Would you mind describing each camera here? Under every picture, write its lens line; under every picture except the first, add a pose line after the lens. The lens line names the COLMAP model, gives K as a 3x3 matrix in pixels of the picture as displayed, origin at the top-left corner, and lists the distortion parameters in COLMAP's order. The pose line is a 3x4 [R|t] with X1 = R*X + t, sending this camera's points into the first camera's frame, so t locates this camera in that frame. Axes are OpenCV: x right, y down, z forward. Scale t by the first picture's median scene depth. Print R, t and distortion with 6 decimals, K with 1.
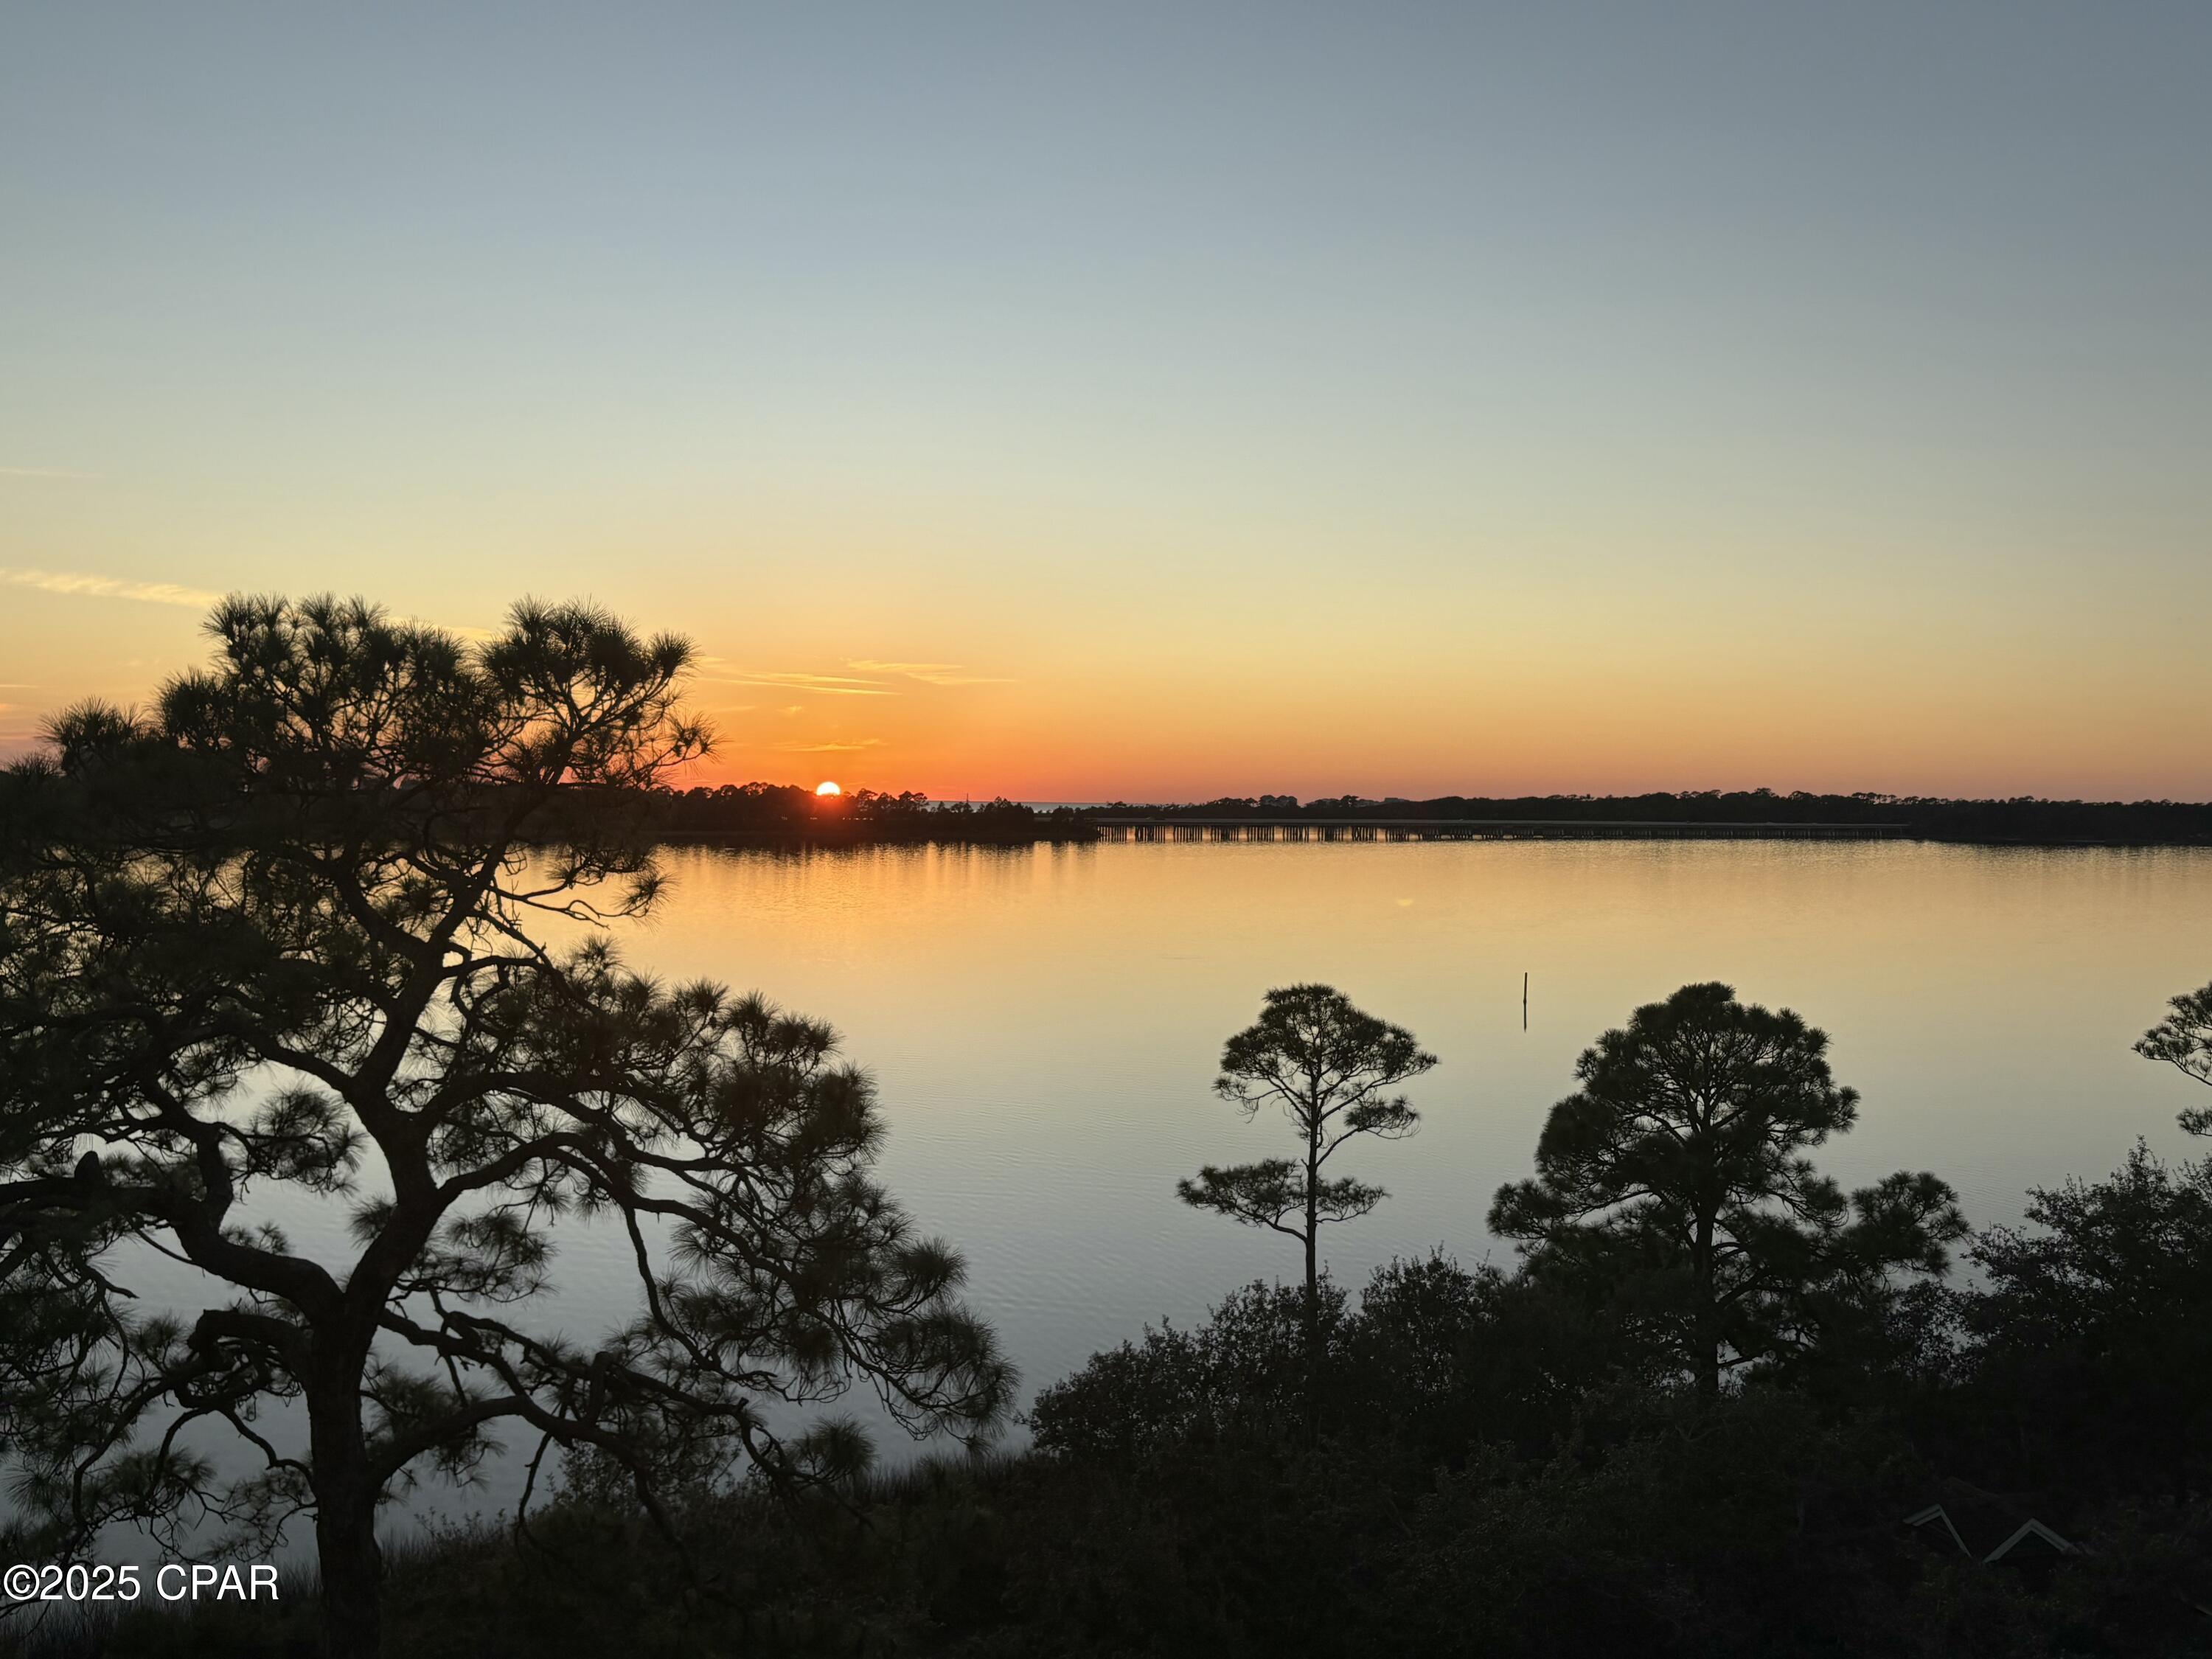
lens RADIAL K [[2064.3, 0, 1111.4], [0, 2064.3, 839.4], [0, 0, 1]] dist [0.138985, -0.271645]
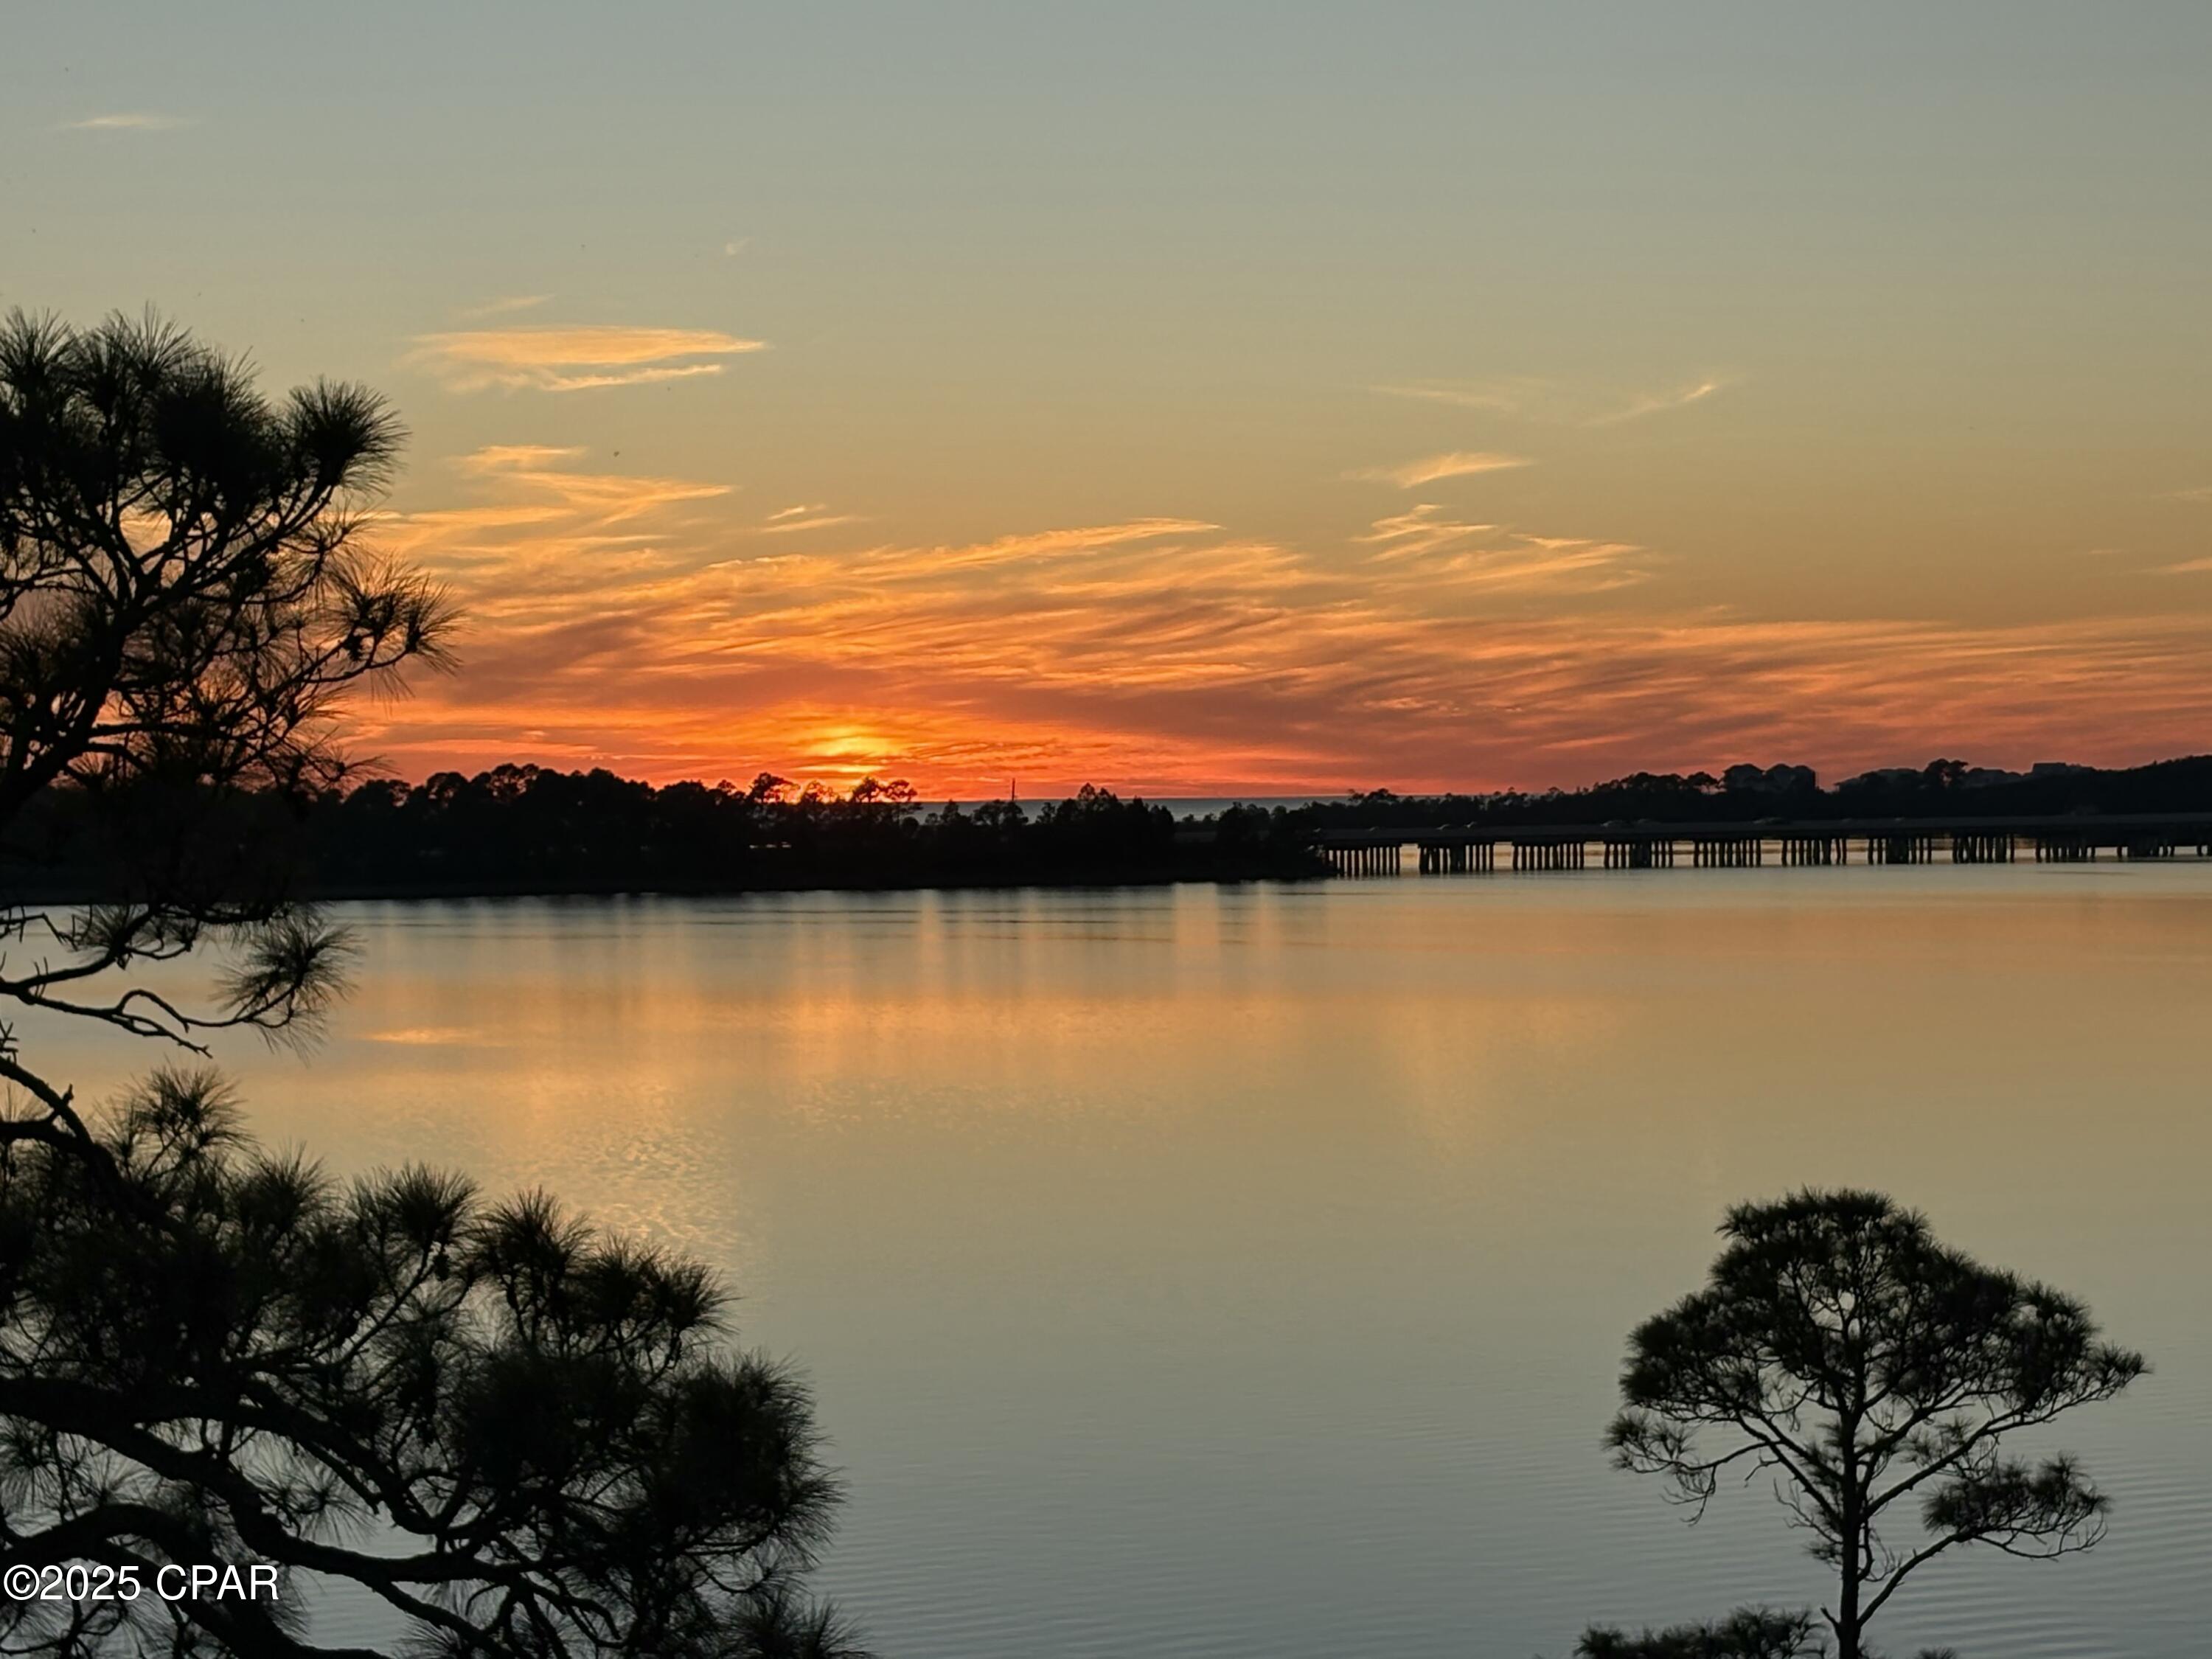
lens RADIAL K [[5013.9, 0, 1106.0], [0, 5013.9, 829.5], [0, 0, 1]] dist [0.200636, -0.180429]
pose [[0.998338, -0.025056, -0.051895, 0.003716], [0.024393, 0.999613, -0.013367, 0.006580], [0.052209, 0.012079, 0.998563, -0.033763]]
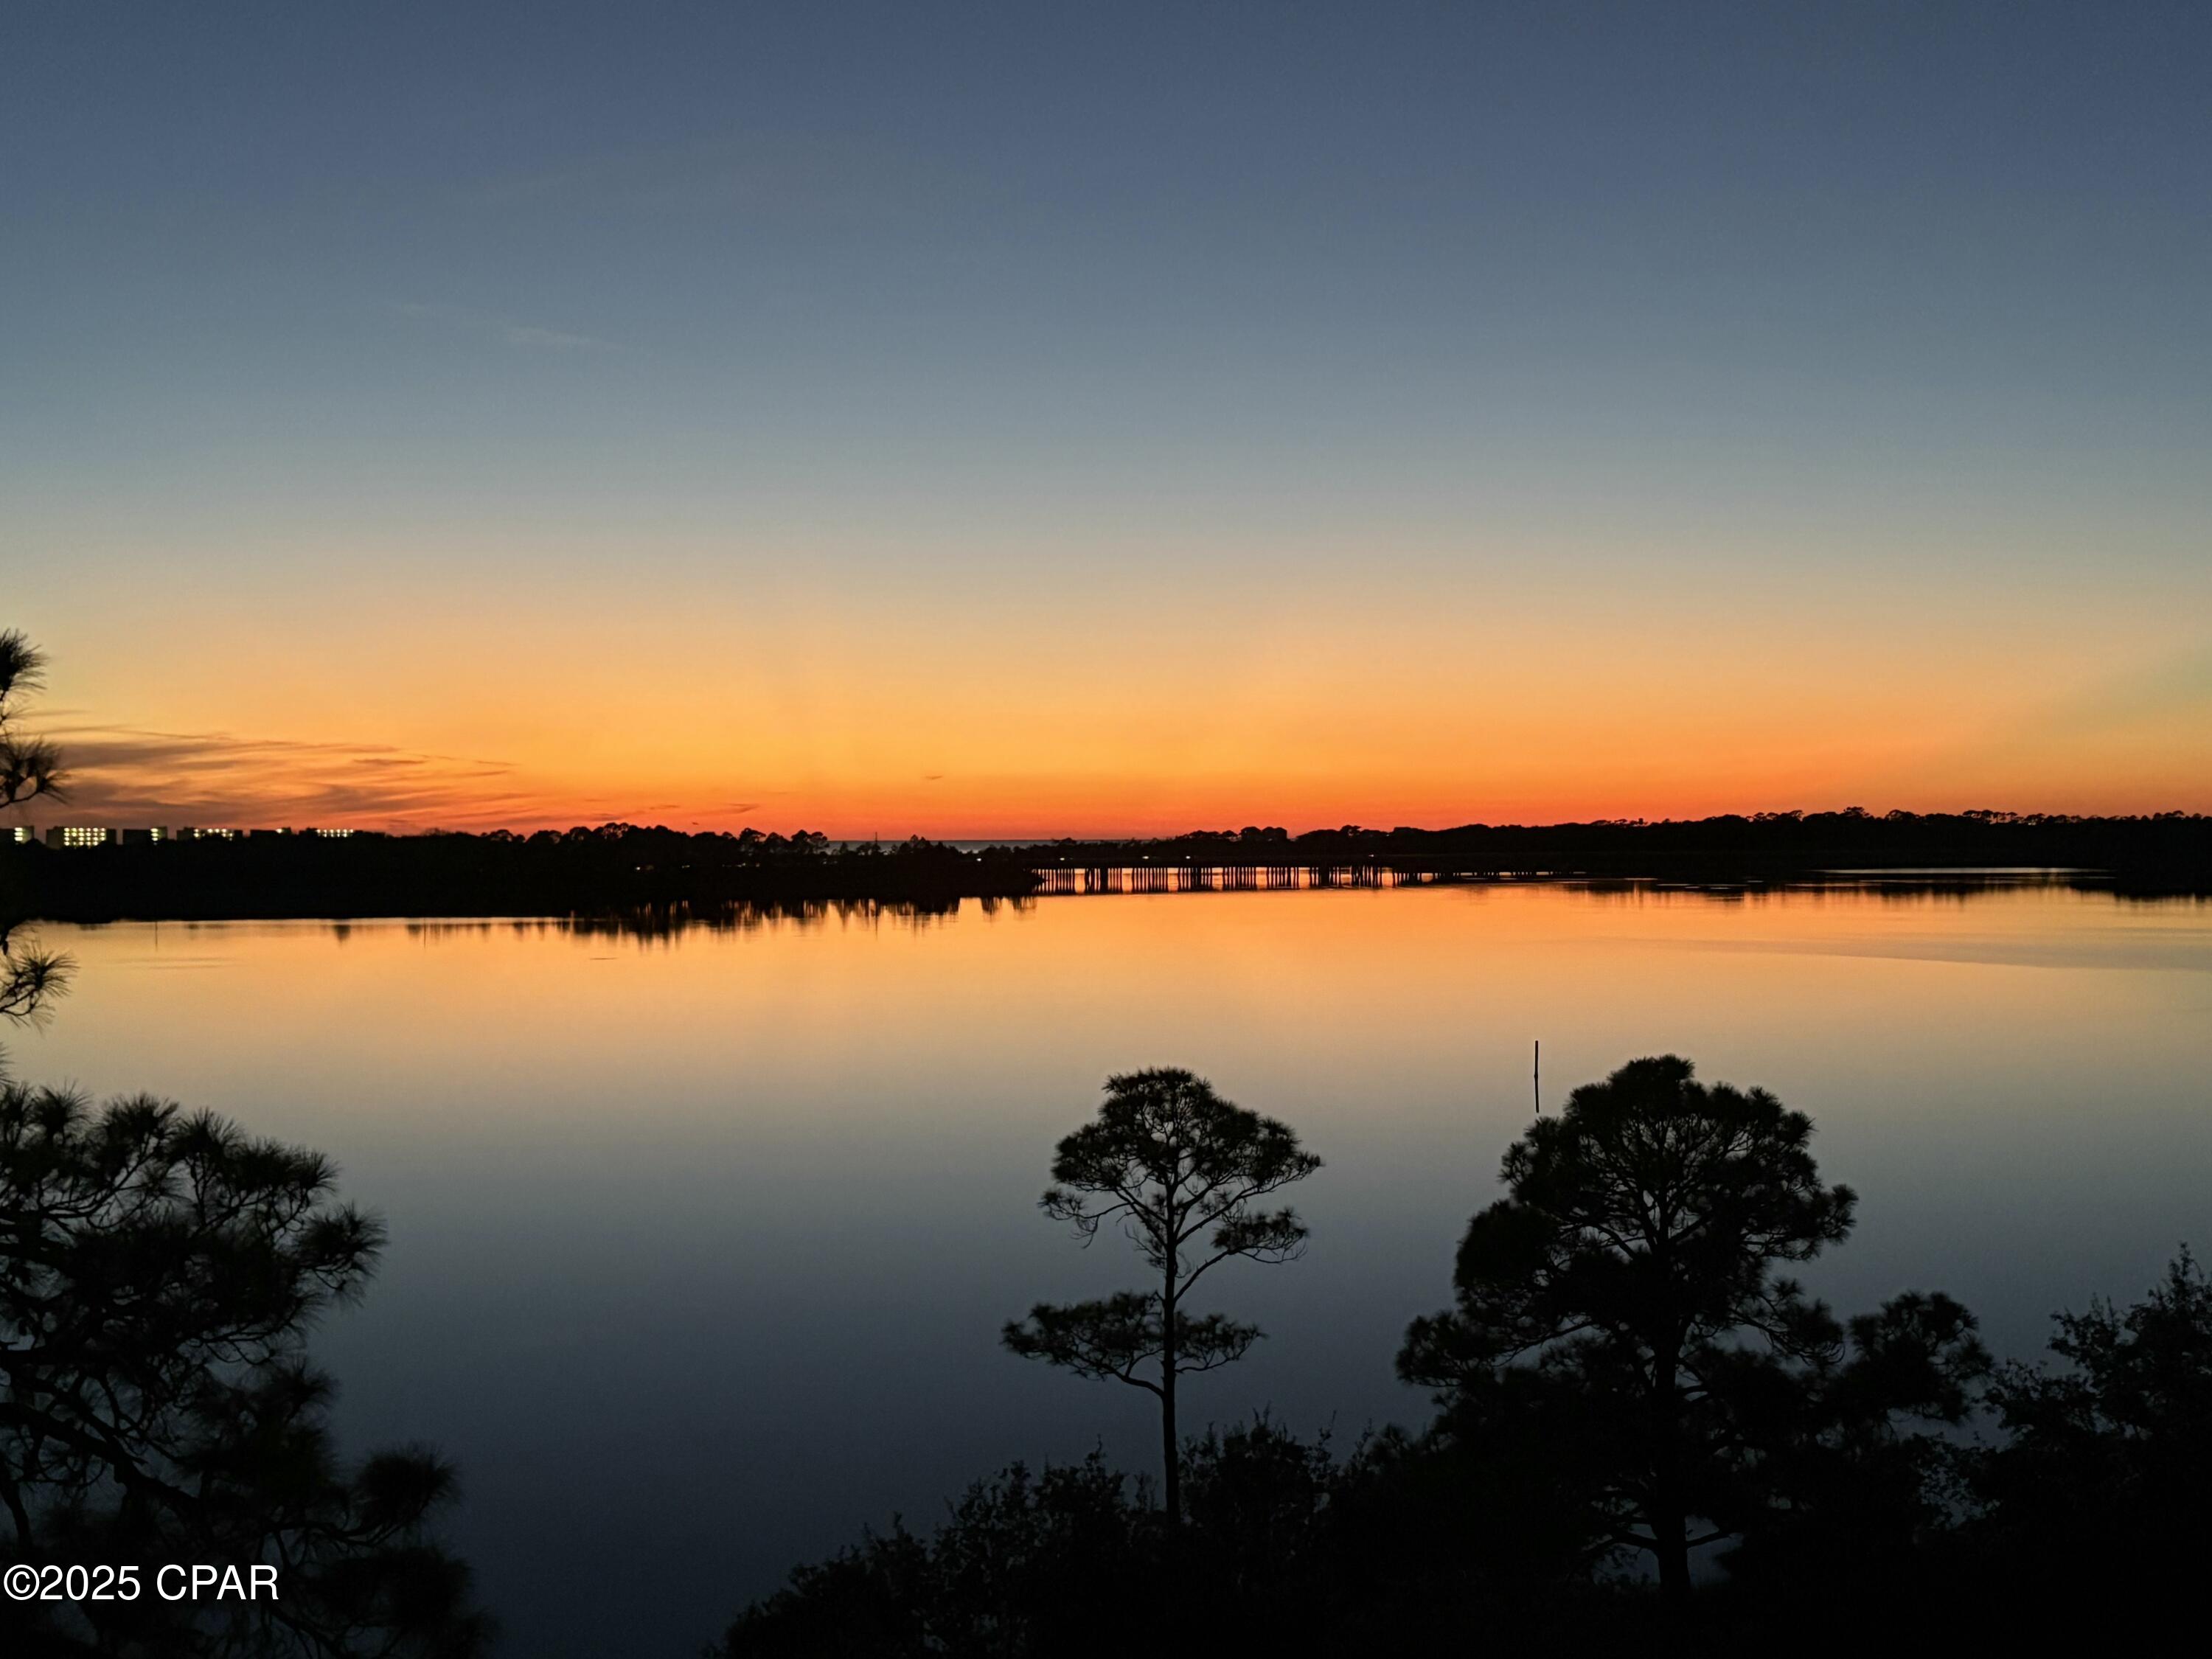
lens RADIAL K [[2503.2, 0, 1106.0], [0, 2503.2, 829.5], [0, 0, 1]] dist [0.148939, -0.458426]
pose [[0.999799, -0.019749, 0.003504, 0.074376], [0.019820, 0.999570, -0.021629, -0.000601], [-0.003075, 0.021694, 0.999760, 0.044907]]
